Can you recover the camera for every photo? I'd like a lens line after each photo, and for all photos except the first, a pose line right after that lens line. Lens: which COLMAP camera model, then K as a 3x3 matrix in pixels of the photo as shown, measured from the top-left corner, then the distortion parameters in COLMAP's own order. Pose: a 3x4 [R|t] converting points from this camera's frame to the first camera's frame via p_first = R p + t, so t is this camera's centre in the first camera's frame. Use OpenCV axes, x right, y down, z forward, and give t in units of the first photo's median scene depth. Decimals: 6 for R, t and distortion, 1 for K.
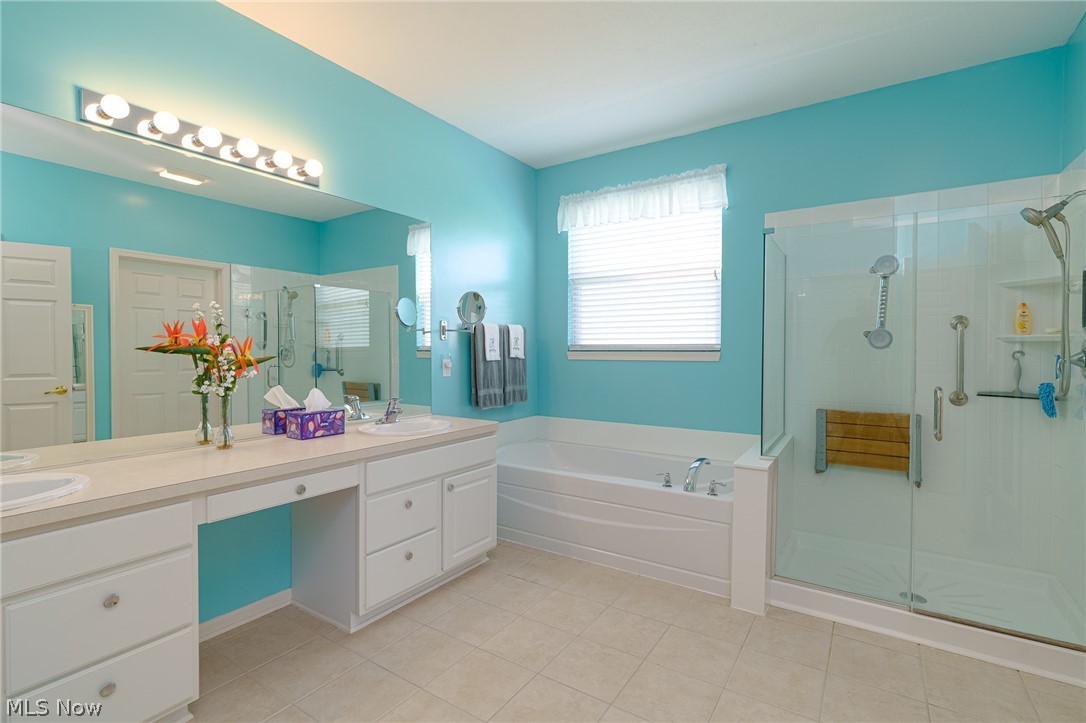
lens RADIAL K [[500.4, 0, 540.2], [0, 500.4, 358.6], [0, 0, 1]] dist [0.000181, 0.000278]
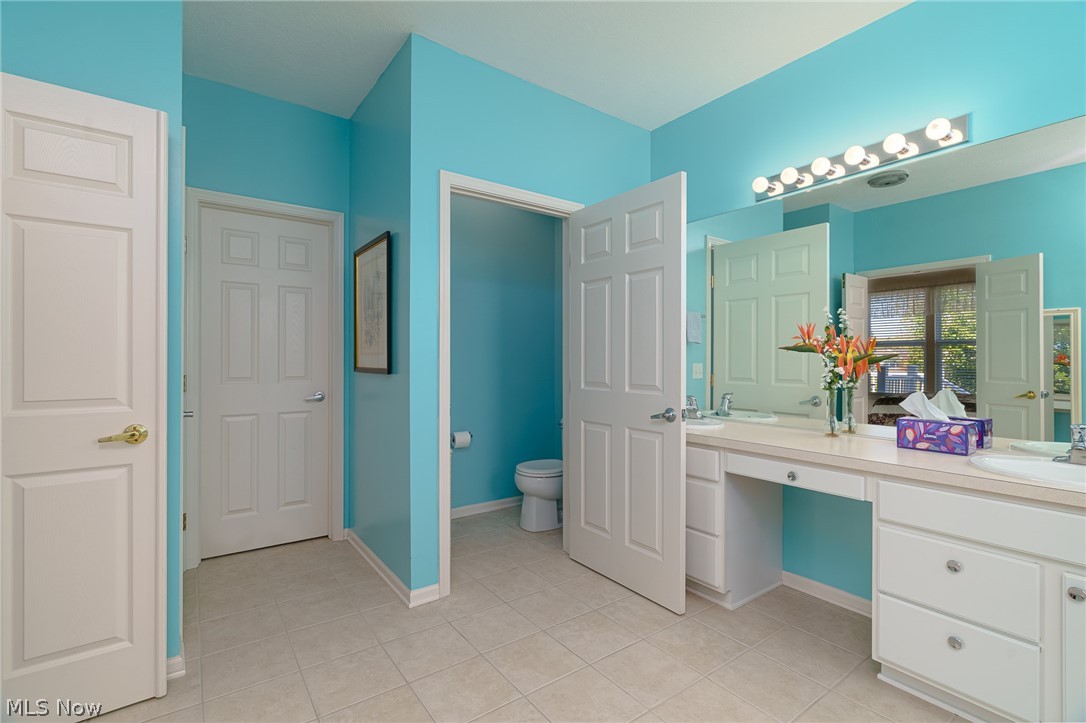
lens RADIAL K [[500.4, 0, 540.8], [0, 500.4, 361.0], [0, 0, 1]] dist [0.000181, 0.000278]
pose [[-0.342064, -0.001917, -0.939675, 0.578335], [-0.023527, 0.999702, 0.006525, 0.016903], [0.939382, 0.024339, -0.342007, 0.690480]]
